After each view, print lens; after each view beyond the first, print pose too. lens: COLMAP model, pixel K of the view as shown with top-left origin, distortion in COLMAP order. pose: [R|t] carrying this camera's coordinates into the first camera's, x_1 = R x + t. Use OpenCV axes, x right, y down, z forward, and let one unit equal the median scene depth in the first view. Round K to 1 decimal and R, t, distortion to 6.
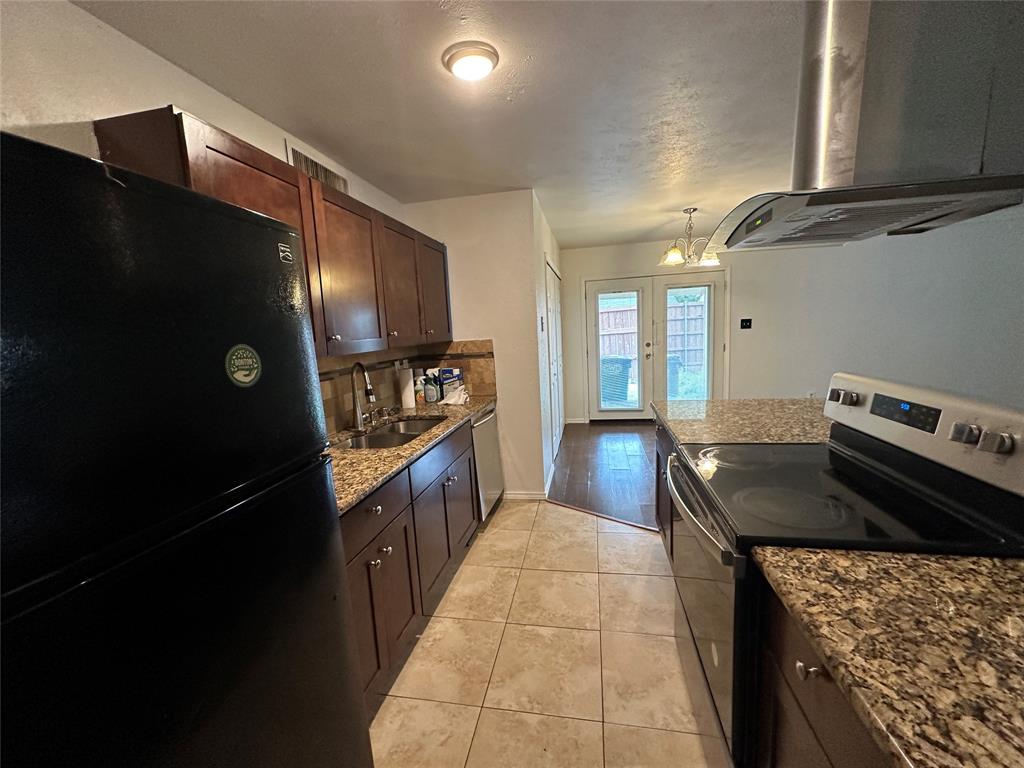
lens RADIAL K [[406.7, 0, 508.9], [0, 406.7, 380.8], [0, 0, 1]] dist [-0.002640, 0.000452]
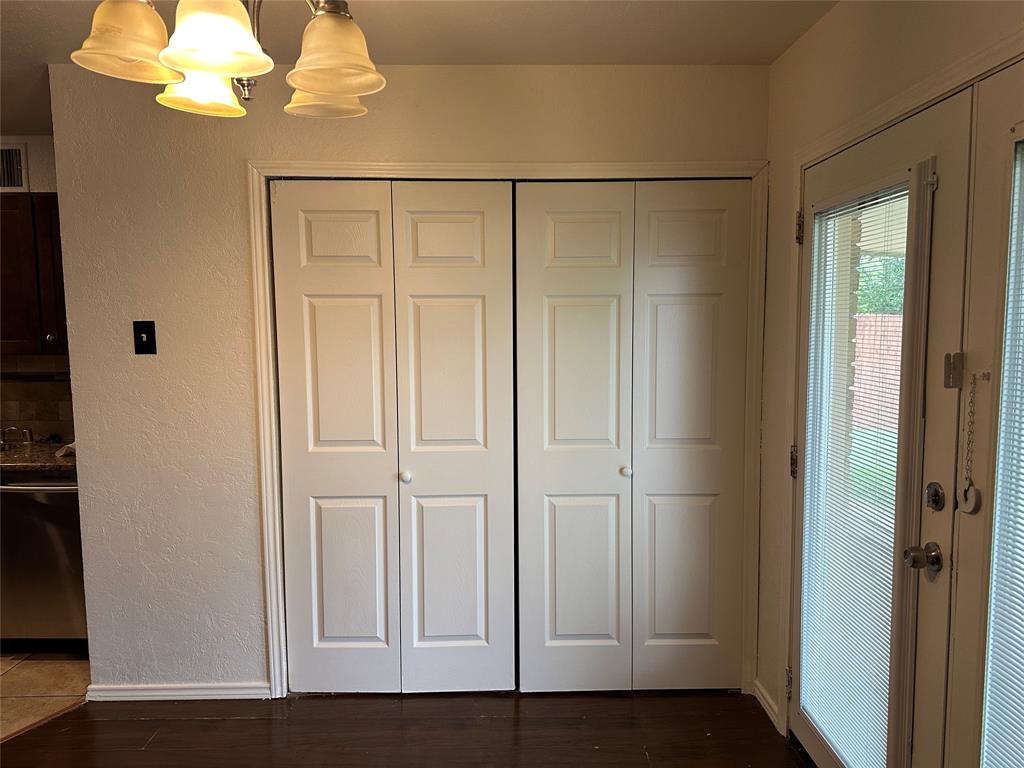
lens RADIAL K [[717.1, 0, 515.3], [0, 717.1, 379.3], [0, 0, 1]] dist [0.053709, -0.065879]
pose [[0.219059, 0.133604, -0.966521, 0.965408], [-0.134694, 0.985237, 0.105663, -0.237858], [0.966370, 0.107038, 0.233821, 1.229778]]
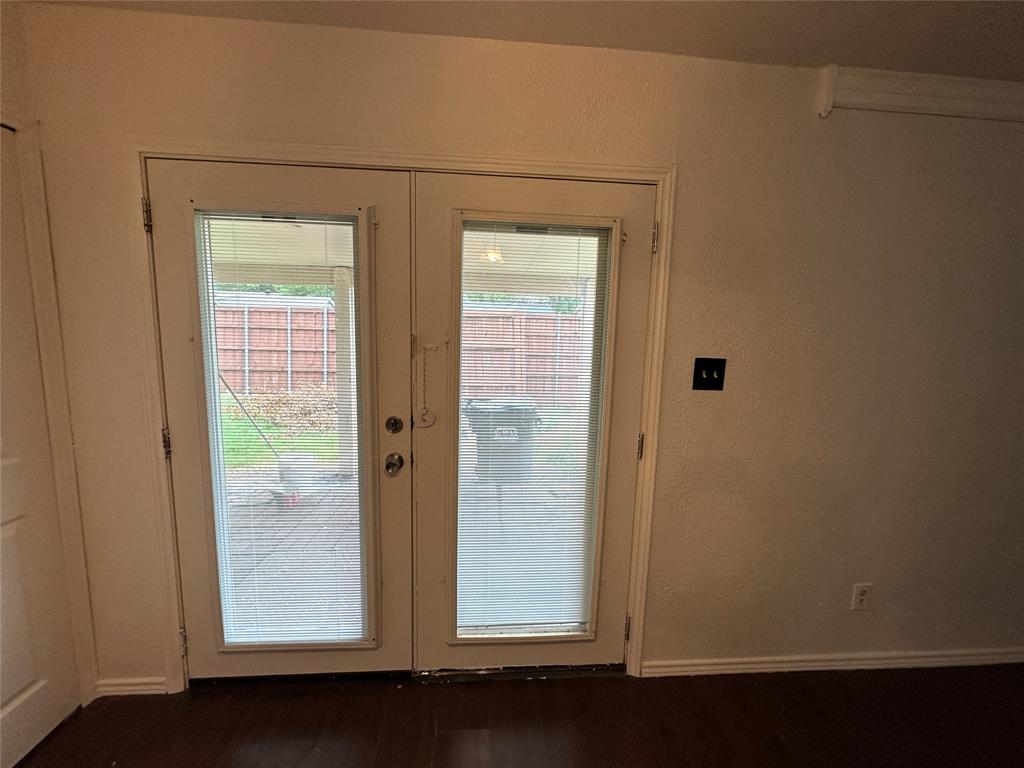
lens RADIAL K [[406.7, 0, 513.6], [0, 406.7, 381.1], [0, 0, 1]] dist [-0.002640, 0.000452]
pose [[0.959159, 0.047197, 0.278902, 0.556656], [-0.043799, 0.998871, -0.018408, -0.190785], [-0.279456, 0.005440, 0.960143, 1.161409]]
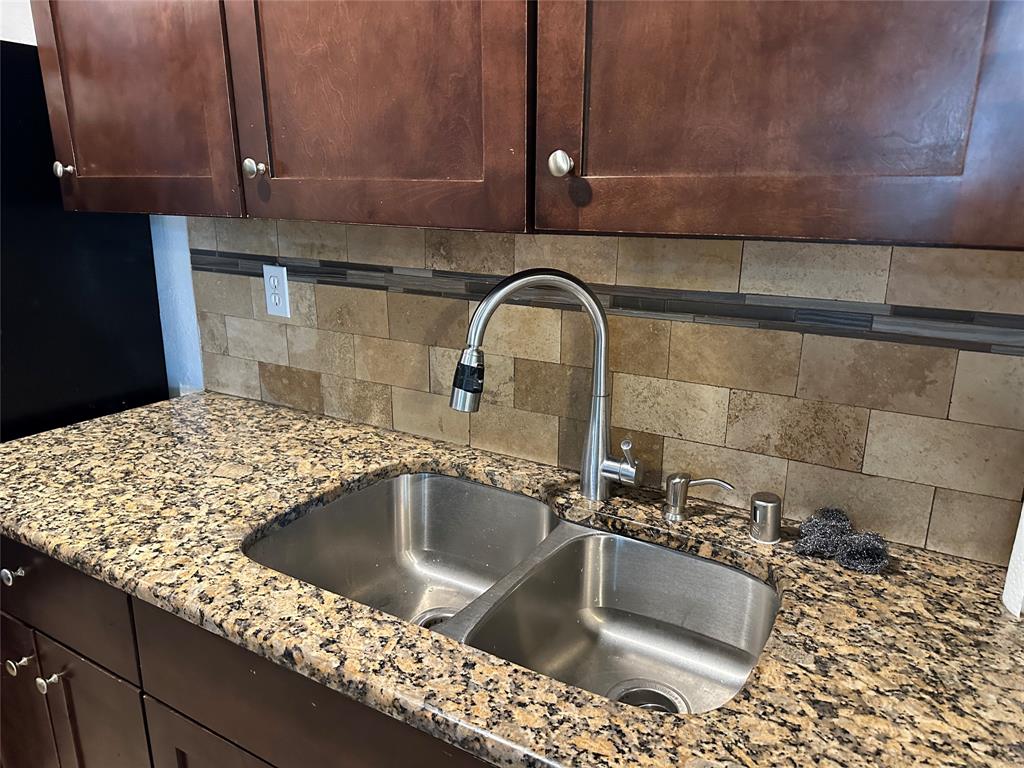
lens RADIAL K [[717.1, 0, 515.8], [0, 717.1, 387.4], [0, 0, 1]] dist [0.053709, -0.065879]
pose [[-0.315457, 0.306837, -0.897963, 0.064601], [-0.113171, 0.927362, 0.356640, -0.094633], [0.942167, 0.214128, -0.257818, 0.749434]]
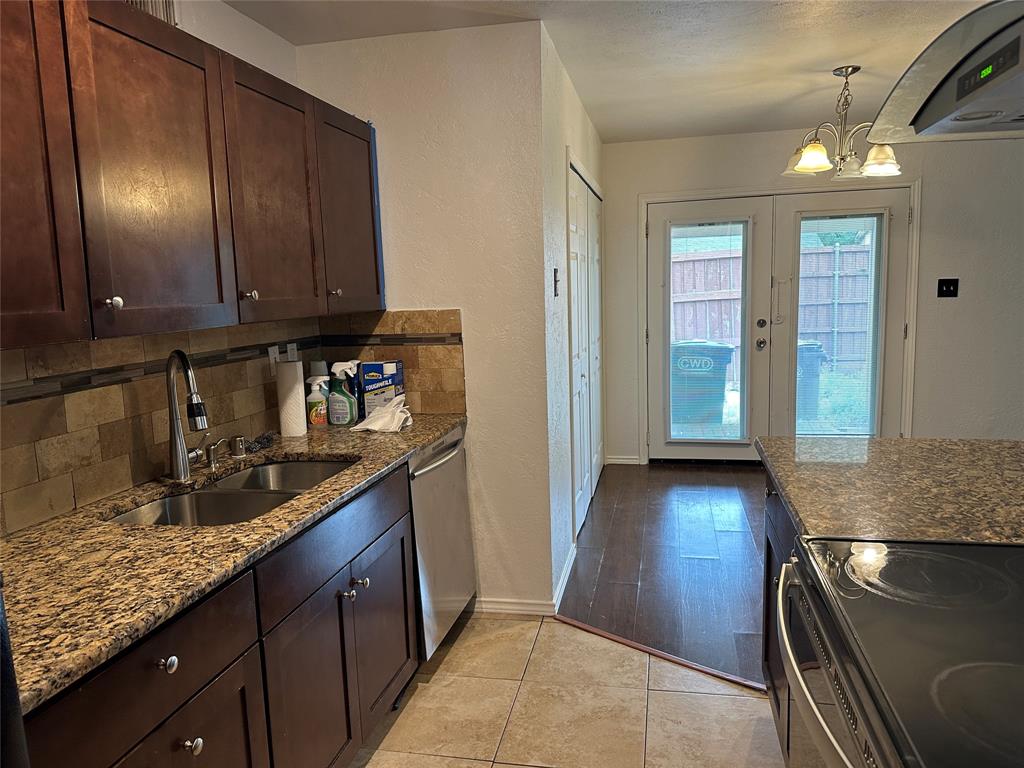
lens RADIAL K [[717.1, 0, 511.7], [0, 717.1, 378.3], [0, 0, 1]] dist [0.053709, -0.065879]
pose [[0.999666, 0.023976, -0.009601, 0.036167], [-0.023972, 0.999712, 0.000511, -0.013447], [0.009611, -0.000280, 0.999954, 0.066887]]
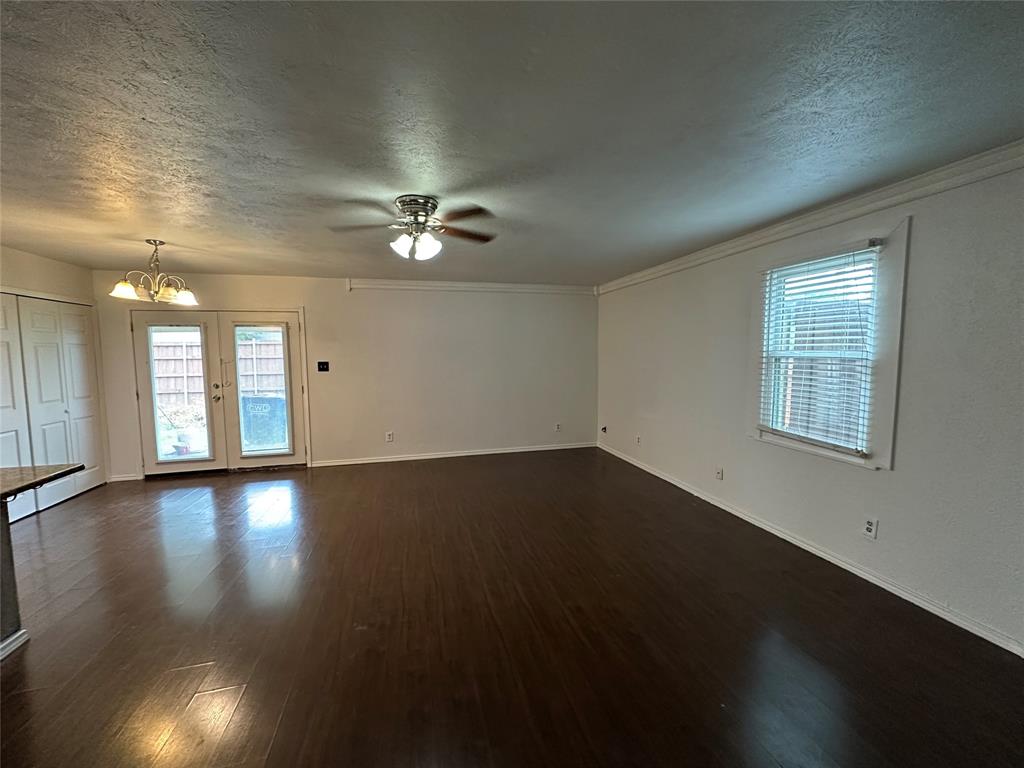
lens RADIAL K [[406.7, 0, 516.1], [0, 406.7, 382.1], [0, 0, 1]] dist [-0.002640, 0.000452]
pose [[0.898633, 0.012675, 0.438519, 0.885983], [0.018638, 0.997577, -0.067028, -0.041101], [-0.438306, 0.068407, 0.896219, -0.152295]]
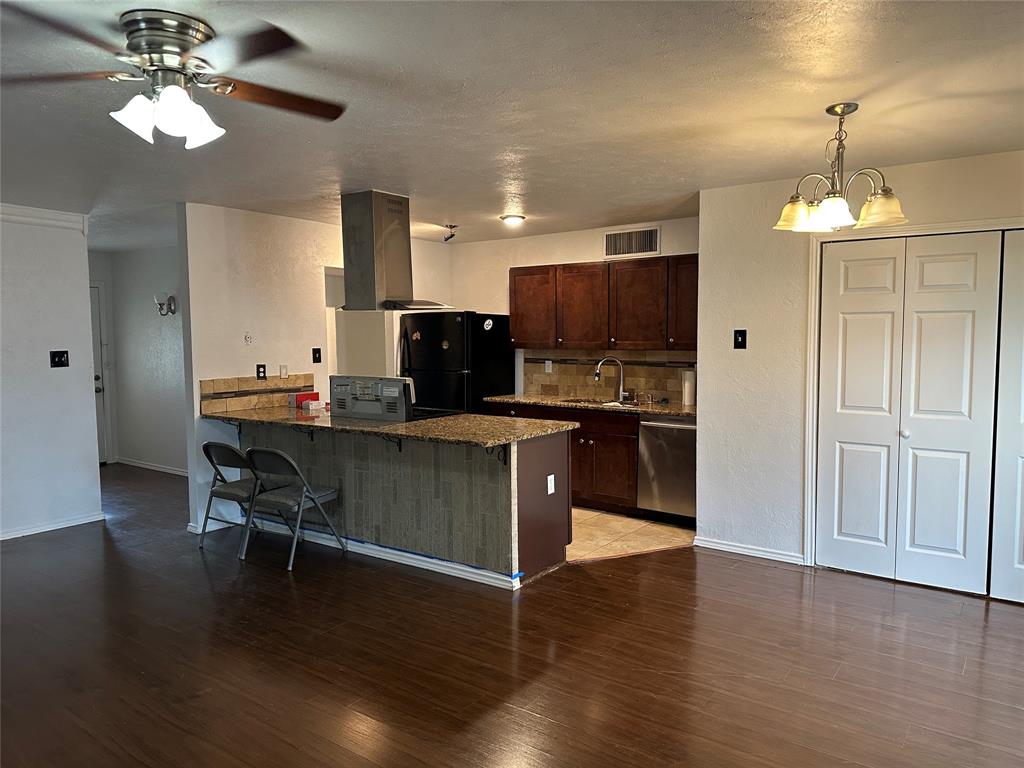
lens RADIAL K [[717.1, 0, 510.3], [0, 717.1, 381.3], [0, 0, 1]] dist [0.053709, -0.065879]
pose [[-0.416278, 0.115857, -0.901826, 1.548265], [-0.093413, 0.981151, 0.169167, -0.257911], [0.904426, 0.154662, -0.397609, 1.180219]]
